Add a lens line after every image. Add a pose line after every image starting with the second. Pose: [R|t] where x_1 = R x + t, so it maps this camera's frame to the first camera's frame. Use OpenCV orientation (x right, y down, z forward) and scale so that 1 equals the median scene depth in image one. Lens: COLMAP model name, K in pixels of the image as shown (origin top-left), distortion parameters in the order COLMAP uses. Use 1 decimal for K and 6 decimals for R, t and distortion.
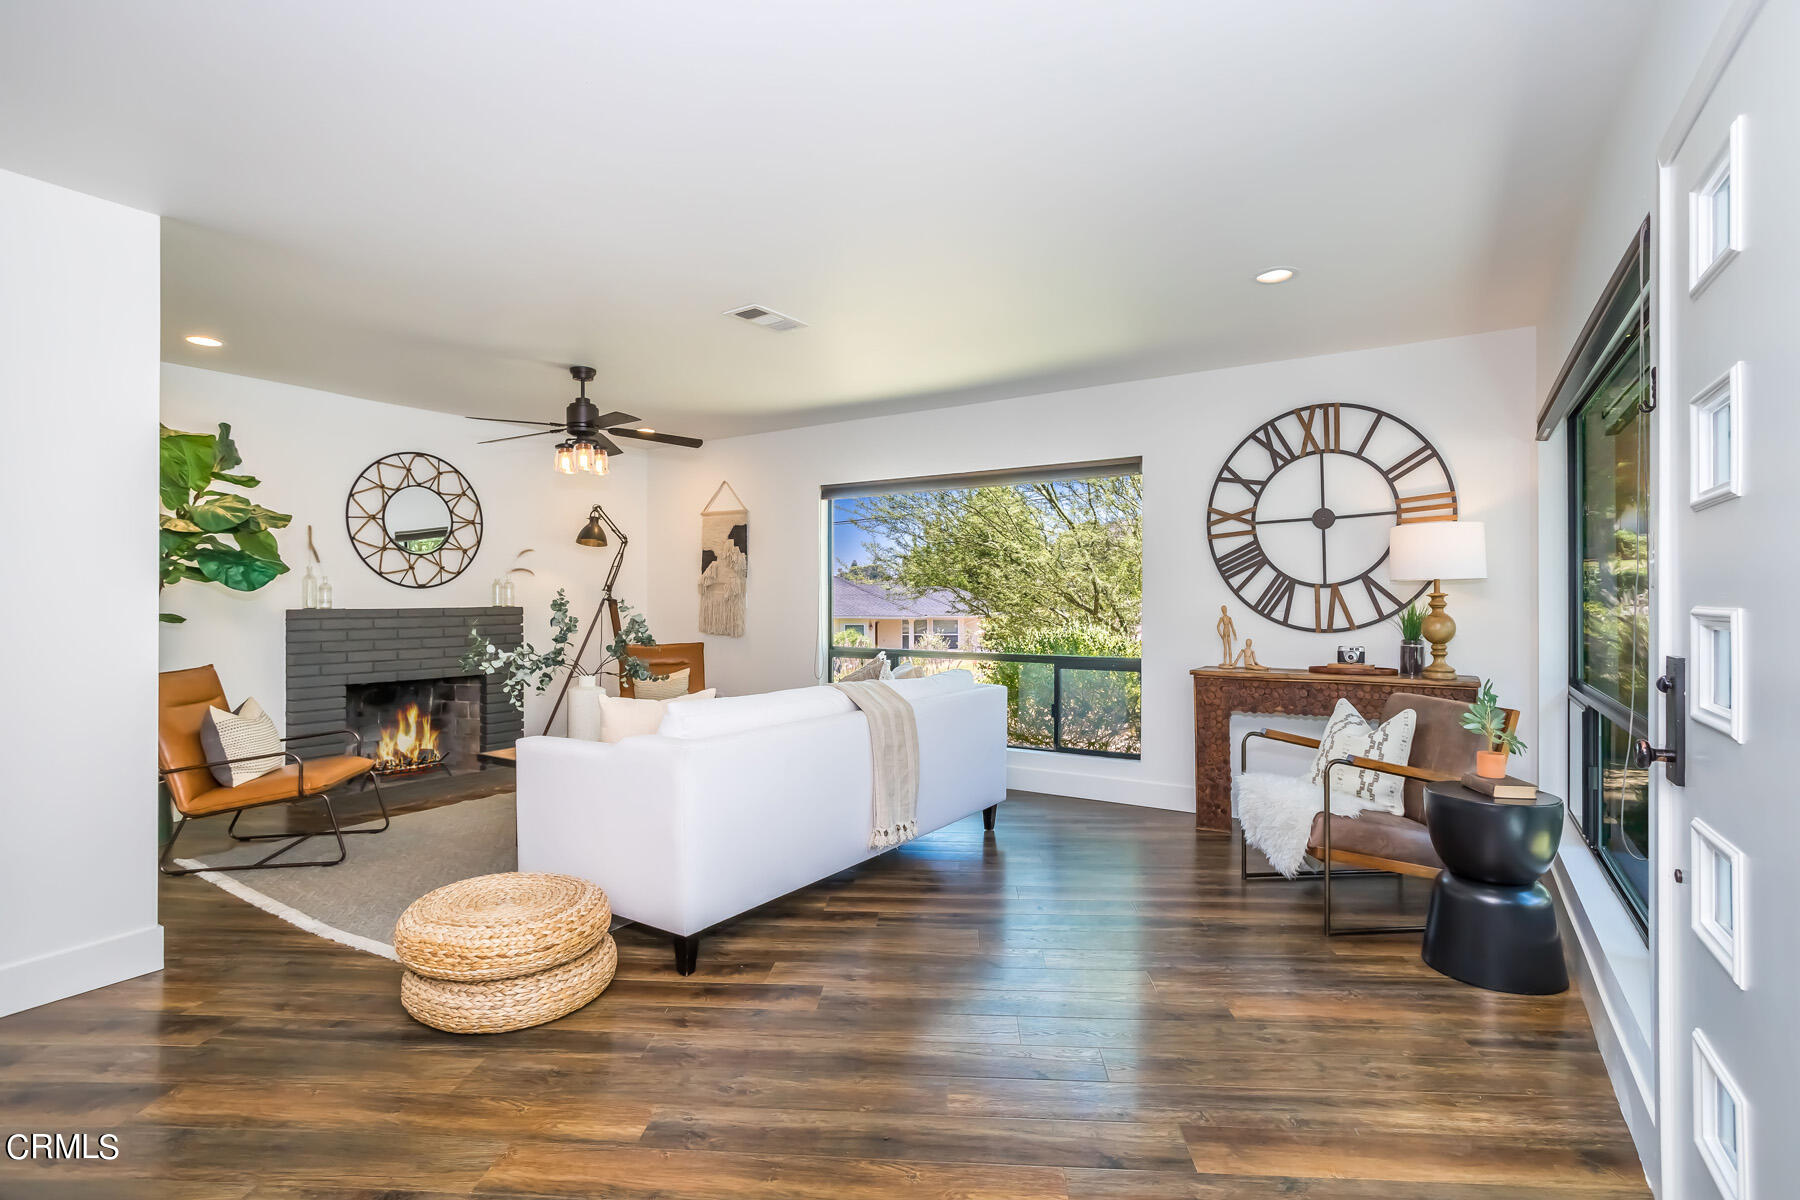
lens RADIAL K [[858.2, 0, 891.7], [0, 858.2, 597.2], [0, 0, 1]] dist [-0.043931, 0.020082]
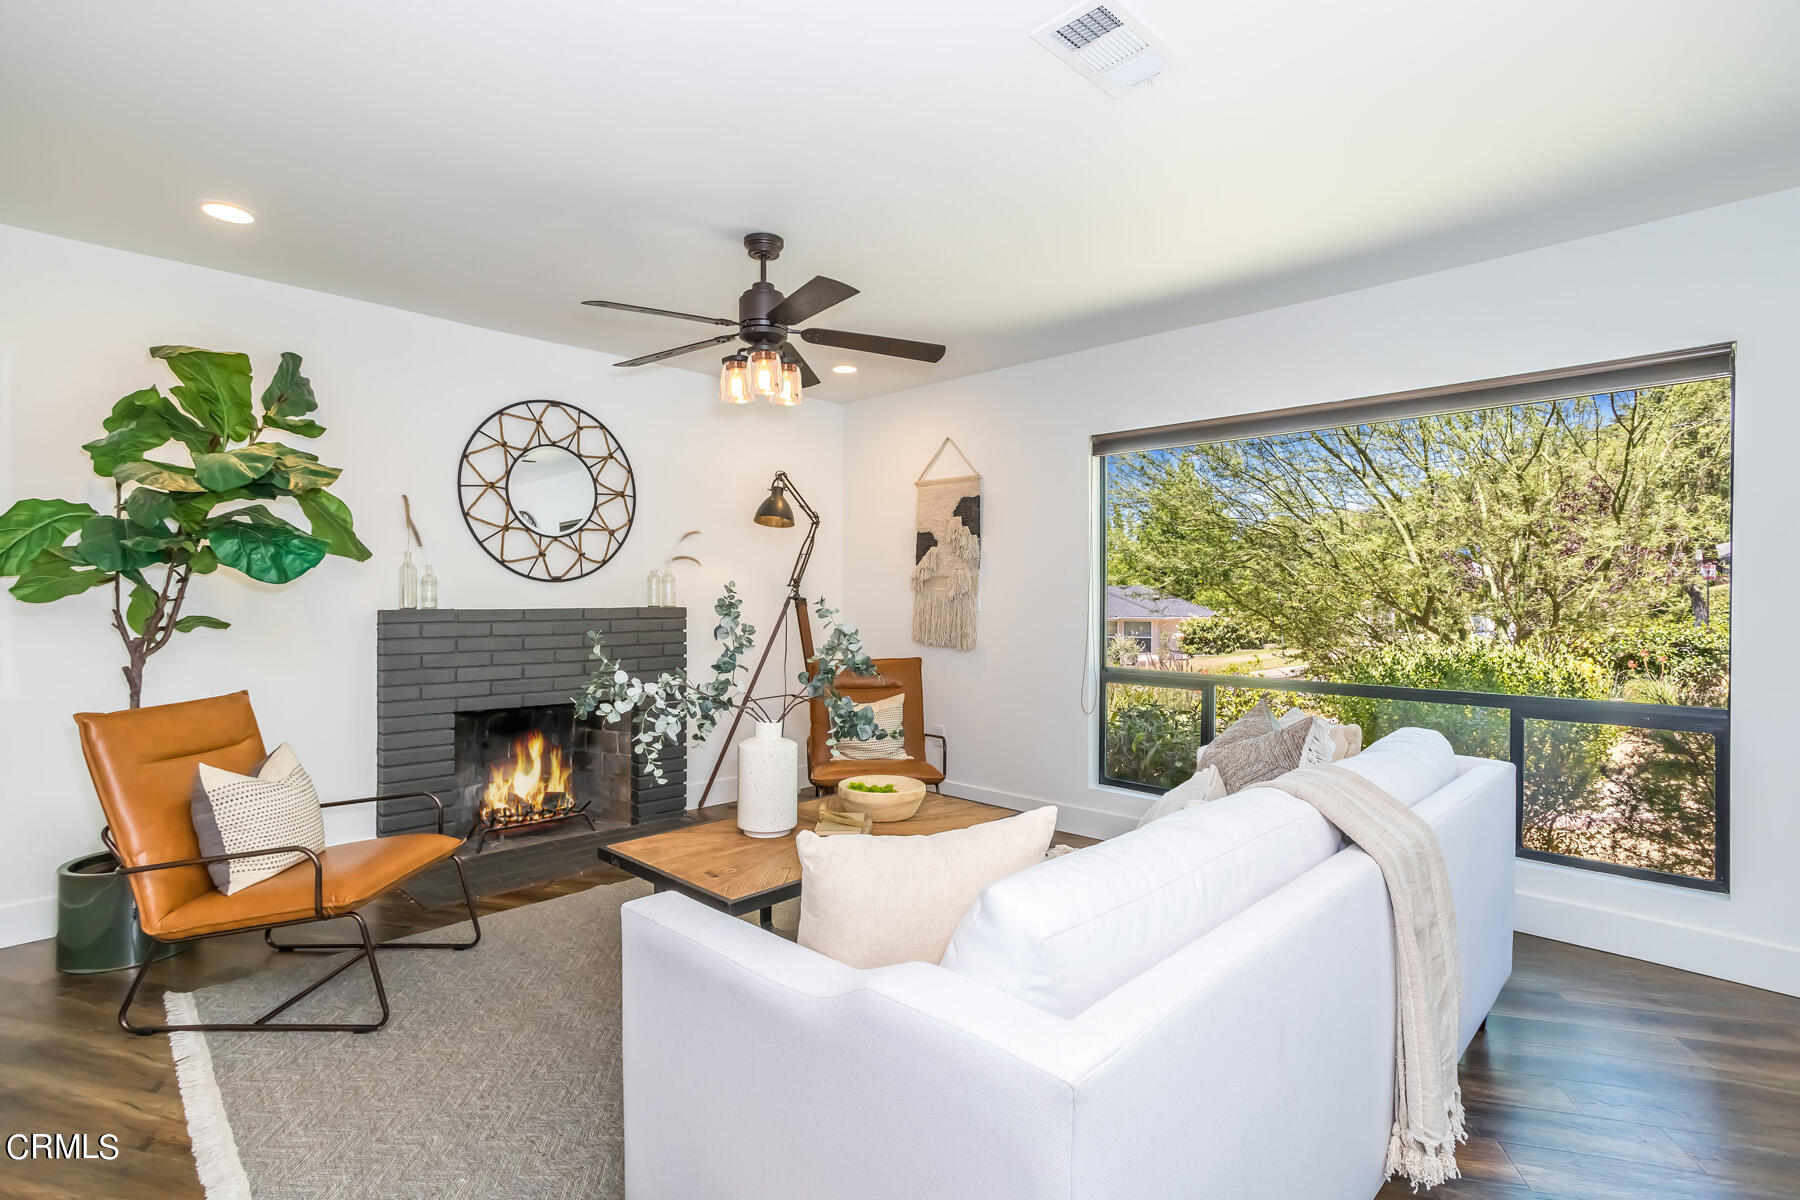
lens RADIAL K [[858.2, 0, 875.5], [0, 858.2, 595.8], [0, 0, 1]] dist [-0.043931, 0.020082]
pose [[0.976684, 0.004562, -0.214632, -0.143975], [-0.004634, 0.999989, 0.000169, 0.000161], [0.214631, 0.000830, 0.976695, 0.398314]]
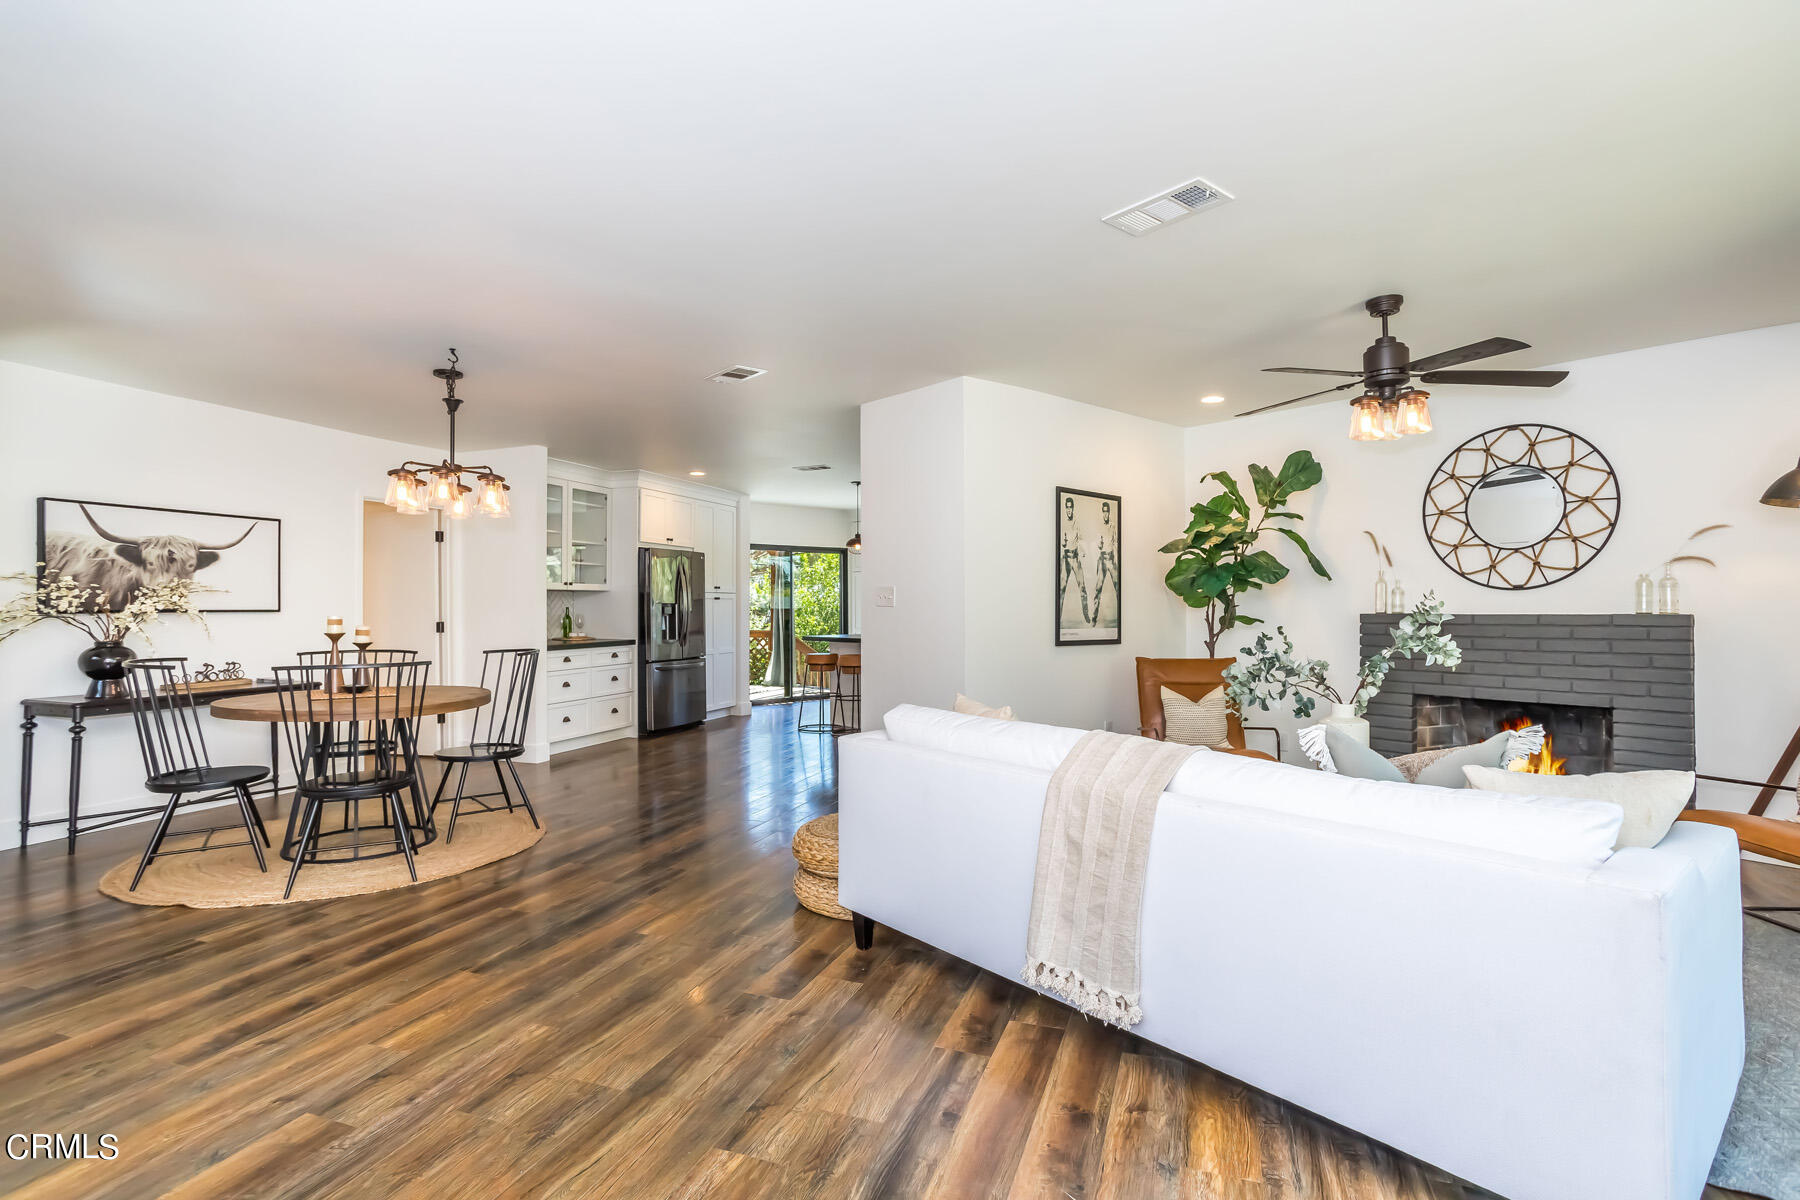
lens RADIAL K [[858.2, 0, 910.3], [0, 858.2, 606.0], [0, 0, 1]] dist [-0.043931, 0.020082]
pose [[-0.261807, 0.002470, -0.965117, 0.470742], [0.004155, 0.999990, 0.001432, 0.001517], [0.965111, -0.003636, -0.261815, 0.792251]]
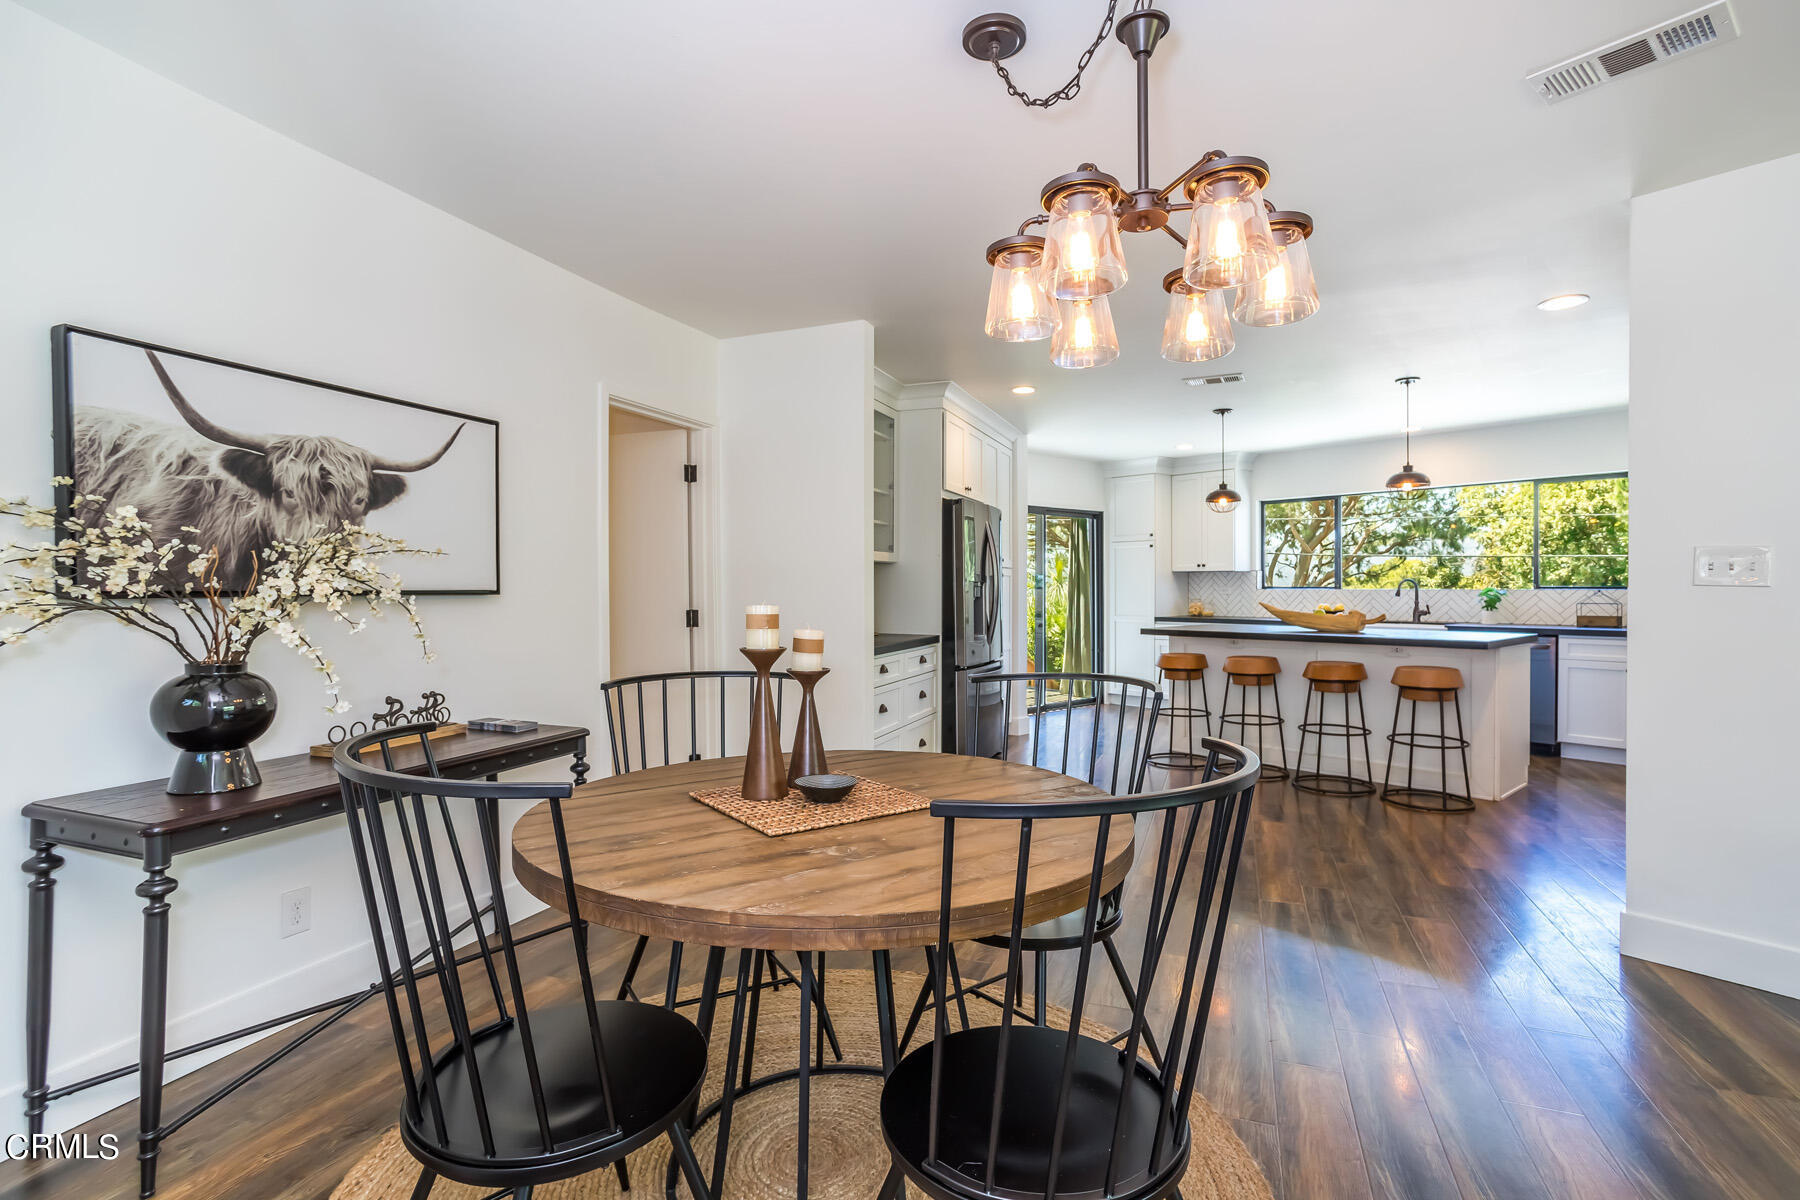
lens RADIAL K [[858.2, 0, 901.8], [0, 858.2, 605.9], [0, 0, 1]] dist [-0.043931, 0.020082]
pose [[-0.292897, 0.022399, -0.955882, 0.089883], [0.003964, 0.999745, 0.022213, 0.003424], [0.956136, 0.002717, -0.292911, 0.112752]]
